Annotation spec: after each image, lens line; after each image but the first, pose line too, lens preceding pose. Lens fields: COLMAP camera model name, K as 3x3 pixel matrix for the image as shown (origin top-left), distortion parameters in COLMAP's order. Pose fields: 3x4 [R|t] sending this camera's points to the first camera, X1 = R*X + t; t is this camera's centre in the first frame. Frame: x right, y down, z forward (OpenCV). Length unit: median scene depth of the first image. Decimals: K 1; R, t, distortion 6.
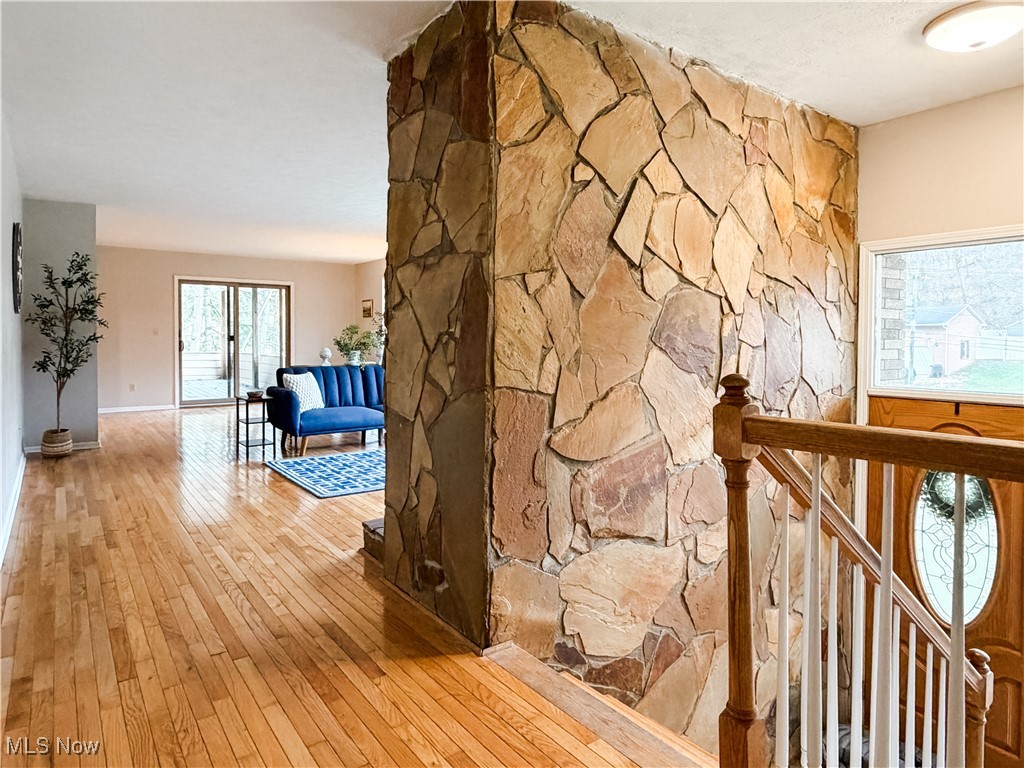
lens RADIAL K [[630.4, 0, 491.8], [0, 630.4, 348.7], [0, 0, 1]] dist [0.010373, 0.000785]
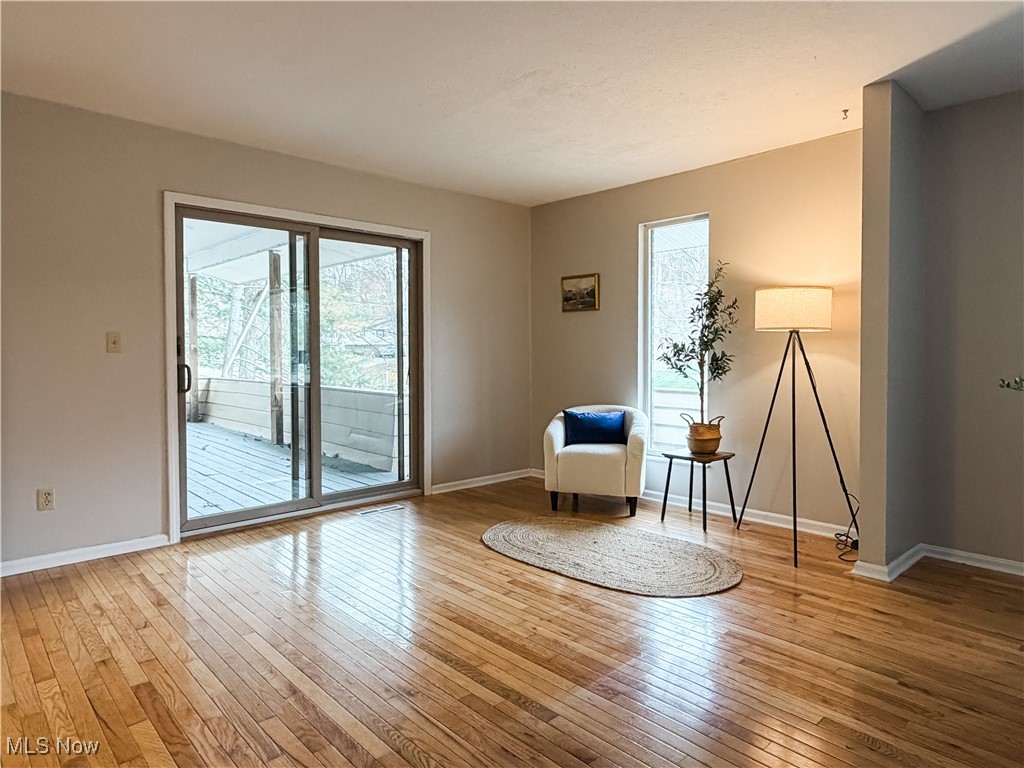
lens RADIAL K [[630.4, 0, 532.3], [0, 630.4, 362.0], [0, 0, 1]] dist [0.010373, 0.000785]
pose [[0.985683, -0.008213, 0.168412, -0.570409], [0.008340, 0.999965, -0.000049, -0.020497], [-0.168405, 0.001453, 0.985717, 0.960905]]
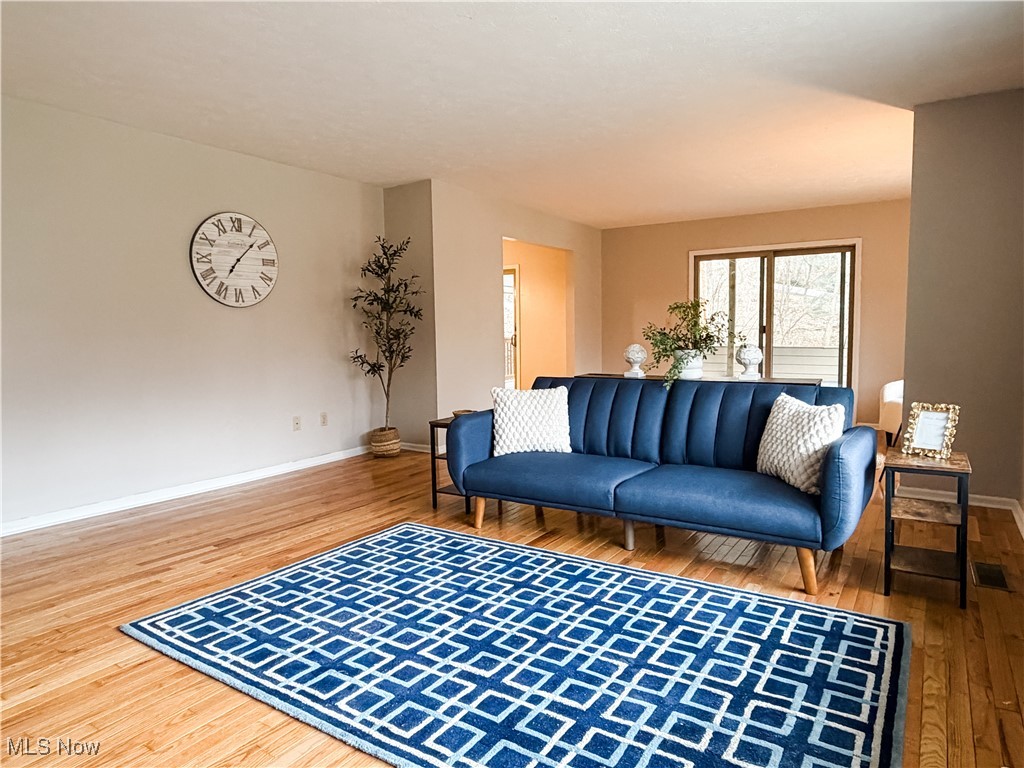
lens RADIAL K [[630.4, 0, 504.1], [0, 630.4, 380.2], [0, 0, 1]] dist [0.010373, 0.000785]
pose [[0.385957, 0.062658, -0.920387, 0.240613], [-0.008663, 0.997893, 0.064302, -0.005181], [0.922476, -0.016845, 0.385686, 0.773235]]
